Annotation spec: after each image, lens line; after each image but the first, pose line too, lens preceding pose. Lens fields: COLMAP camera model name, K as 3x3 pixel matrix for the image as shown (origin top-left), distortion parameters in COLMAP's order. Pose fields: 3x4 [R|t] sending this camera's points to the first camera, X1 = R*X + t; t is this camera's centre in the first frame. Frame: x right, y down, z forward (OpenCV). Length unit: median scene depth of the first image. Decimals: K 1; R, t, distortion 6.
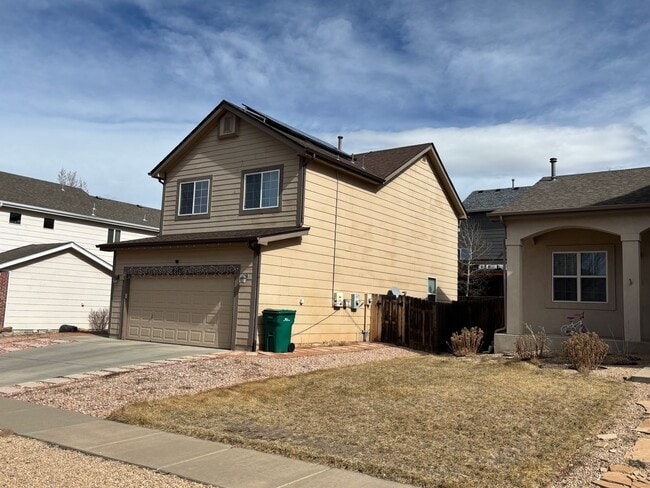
lens RADIAL K [[579.6, 0, 339.5], [0, 579.6, 239.6], [0, 0, 1]] dist [0.012280, -0.014735]
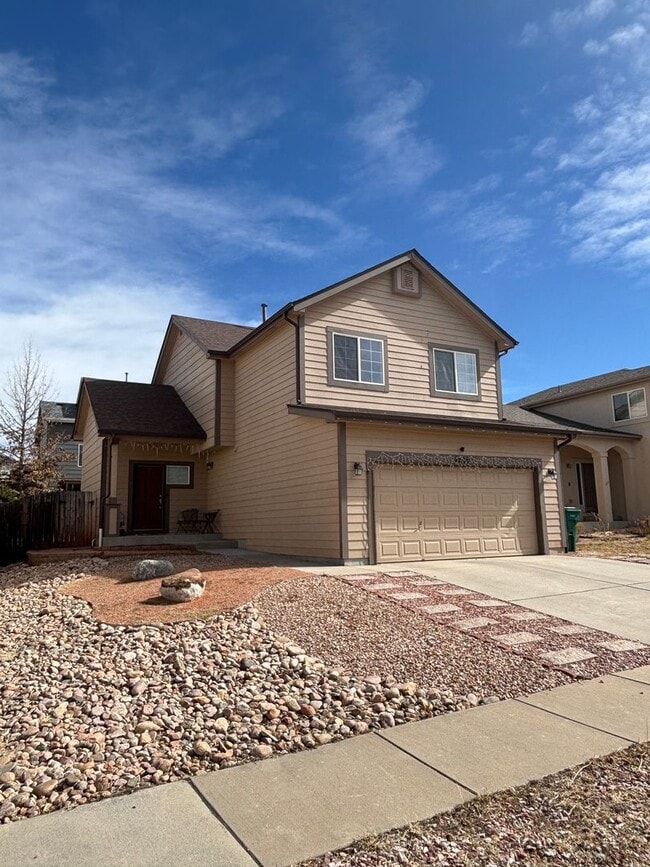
lens RADIAL K [[611.6, 0, 327.0], [0, 611.6, 421.6], [0, 0, 1]] dist [0.005222, -0.008104]
pose [[0.457833, 0.107651, 0.882497, -1.005280], [-0.069220, 0.993945, -0.085336, 0.077658], [-0.886339, -0.022017, 0.462512, 0.740224]]
